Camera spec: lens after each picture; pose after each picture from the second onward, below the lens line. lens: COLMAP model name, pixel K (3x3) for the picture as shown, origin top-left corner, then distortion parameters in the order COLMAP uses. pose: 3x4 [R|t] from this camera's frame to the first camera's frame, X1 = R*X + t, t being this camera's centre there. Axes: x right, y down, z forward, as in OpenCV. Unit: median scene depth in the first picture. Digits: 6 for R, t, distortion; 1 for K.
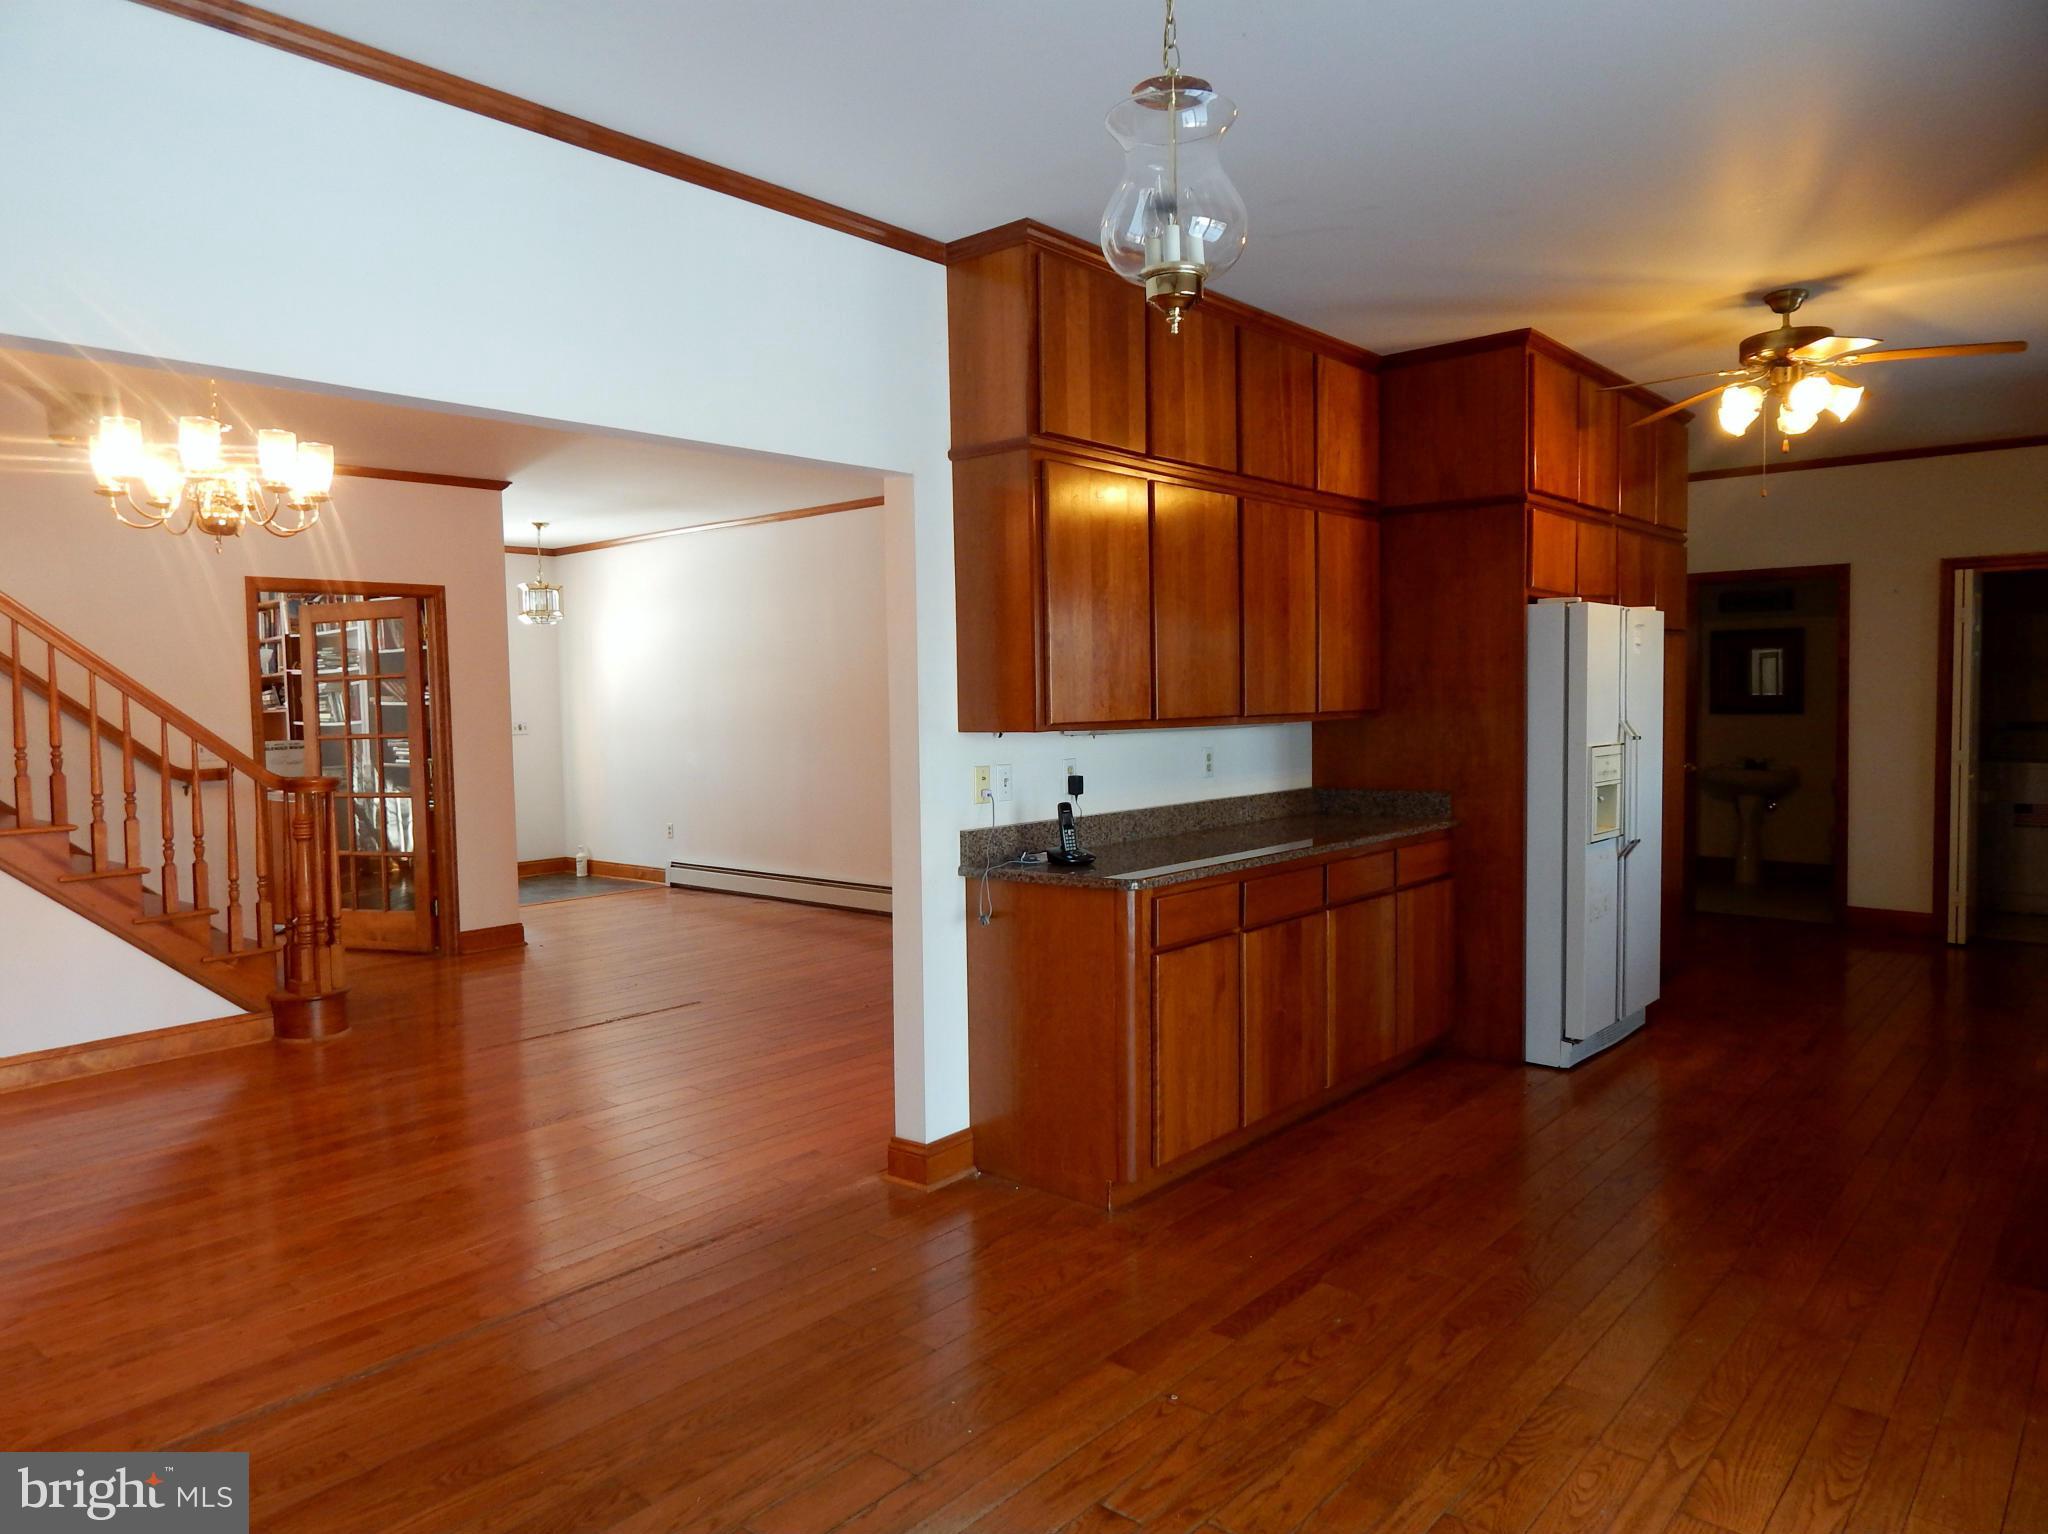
lens RADIAL K [[1349.0, 0, 1017.1], [0, 1349.0, 772.1], [0, 0, 1]] dist [0.007768, -0.001807]
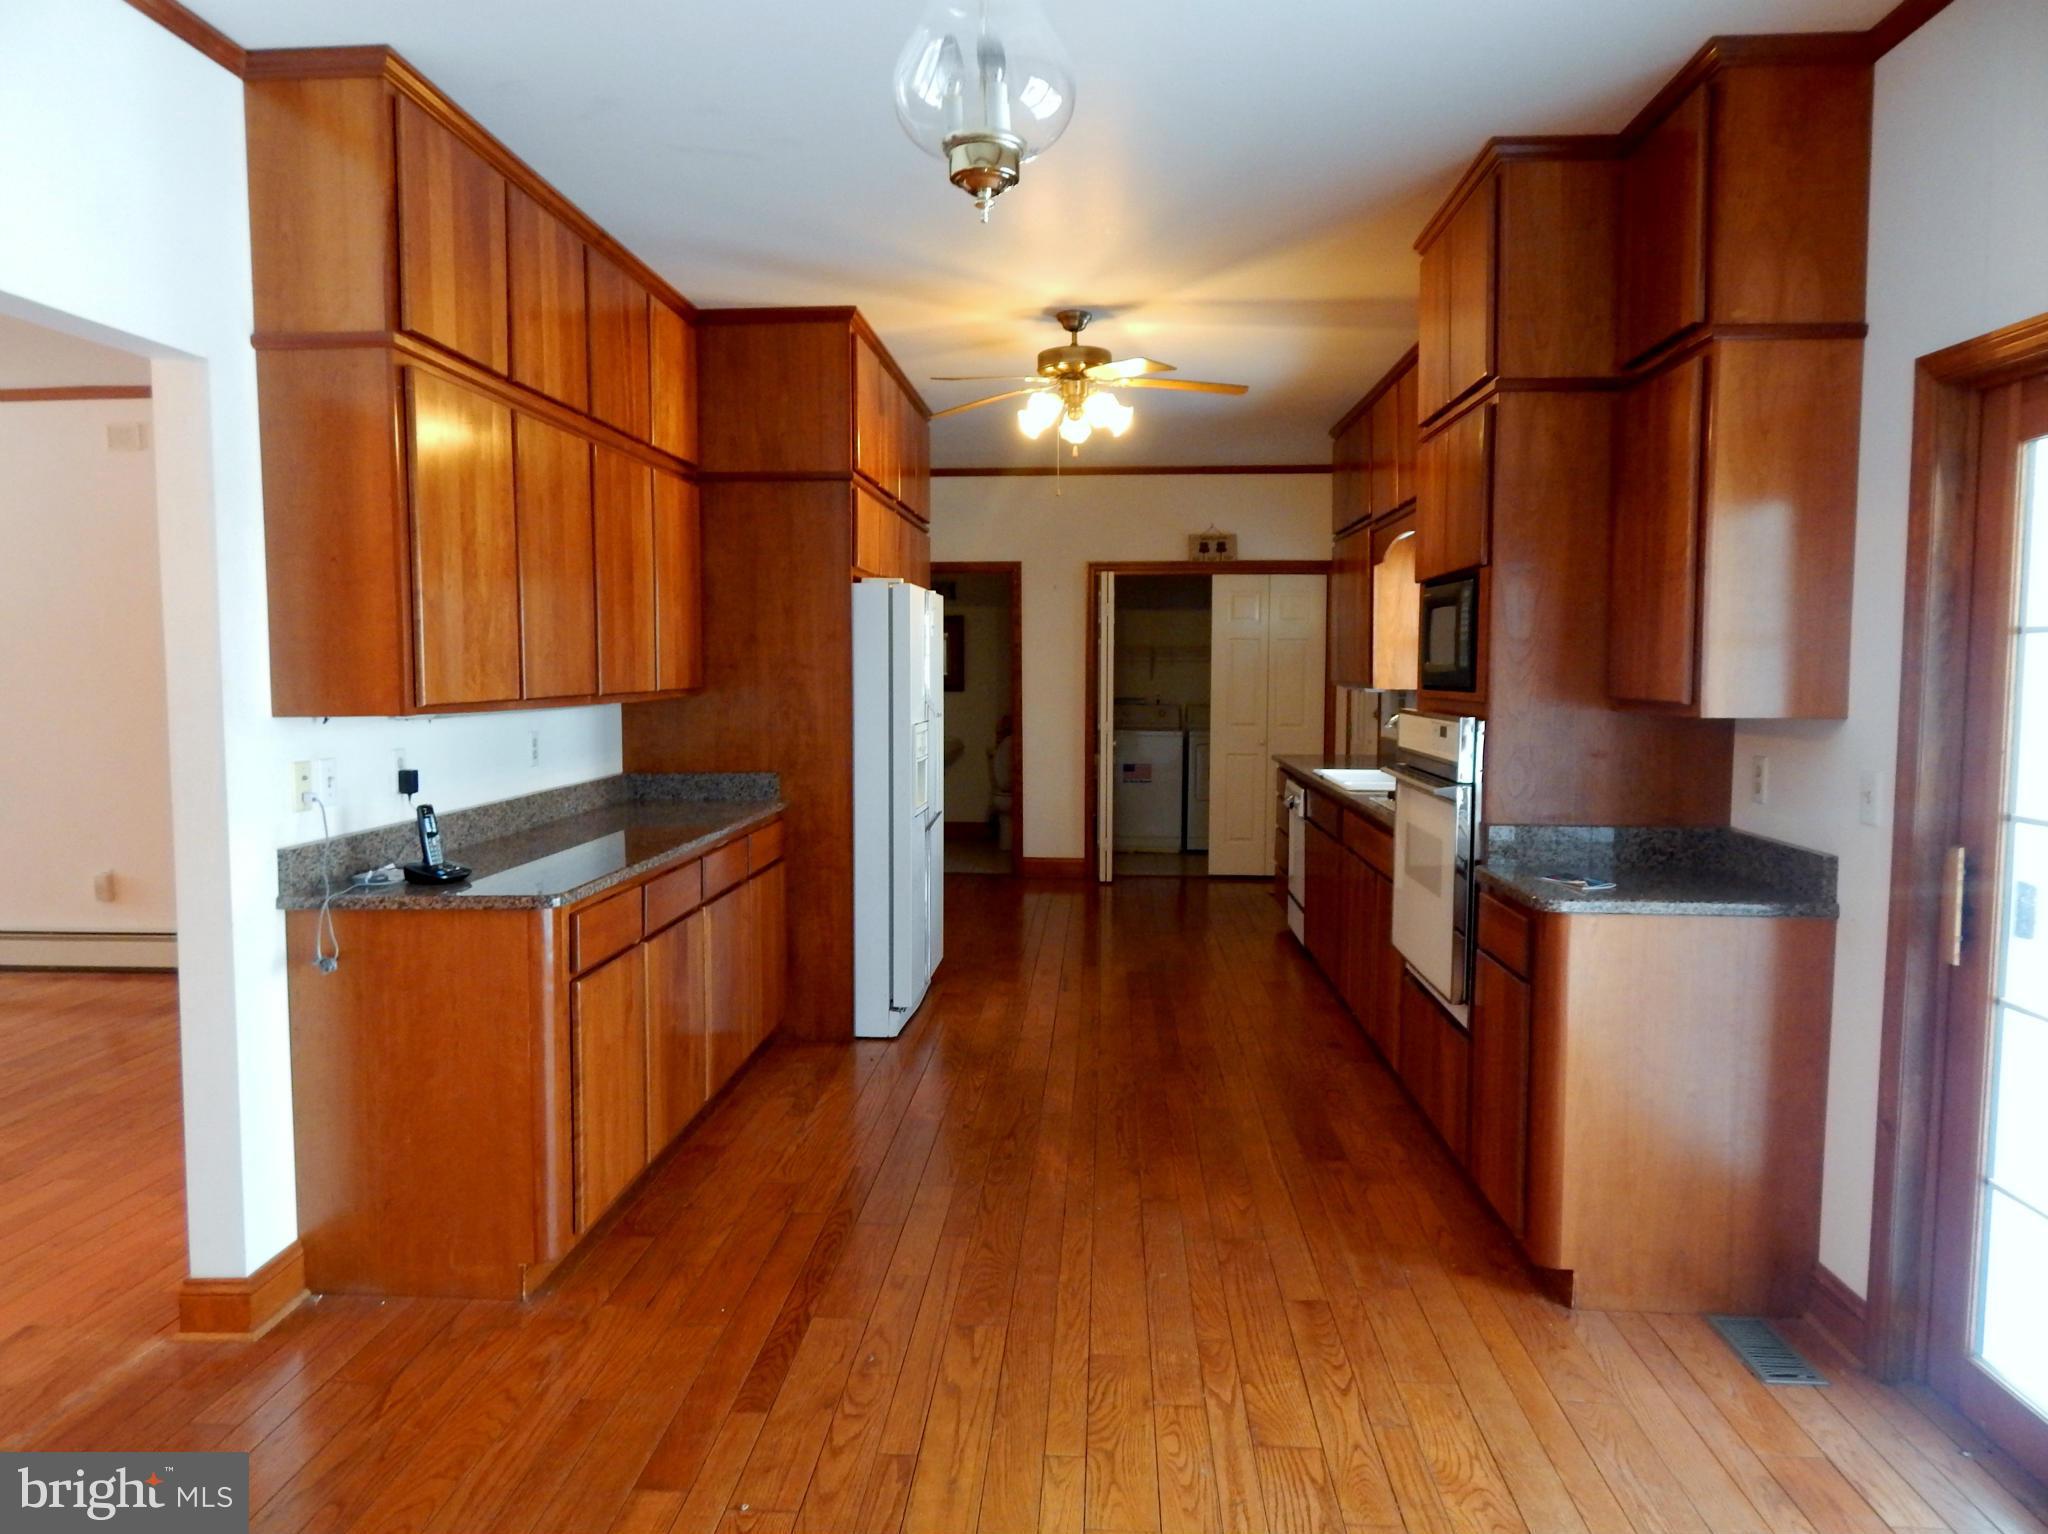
lens RADIAL K [[1349.0, 0, 1025.0], [0, 1349.0, 764.9], [0, 0, 1]] dist [0.007768, -0.001807]
pose [[0.800051, -0.032764, 0.599036, -0.157001], [0.025936, 0.999463, 0.020027, -0.007359], [-0.599371, -0.000486, 0.800471, 0.150342]]
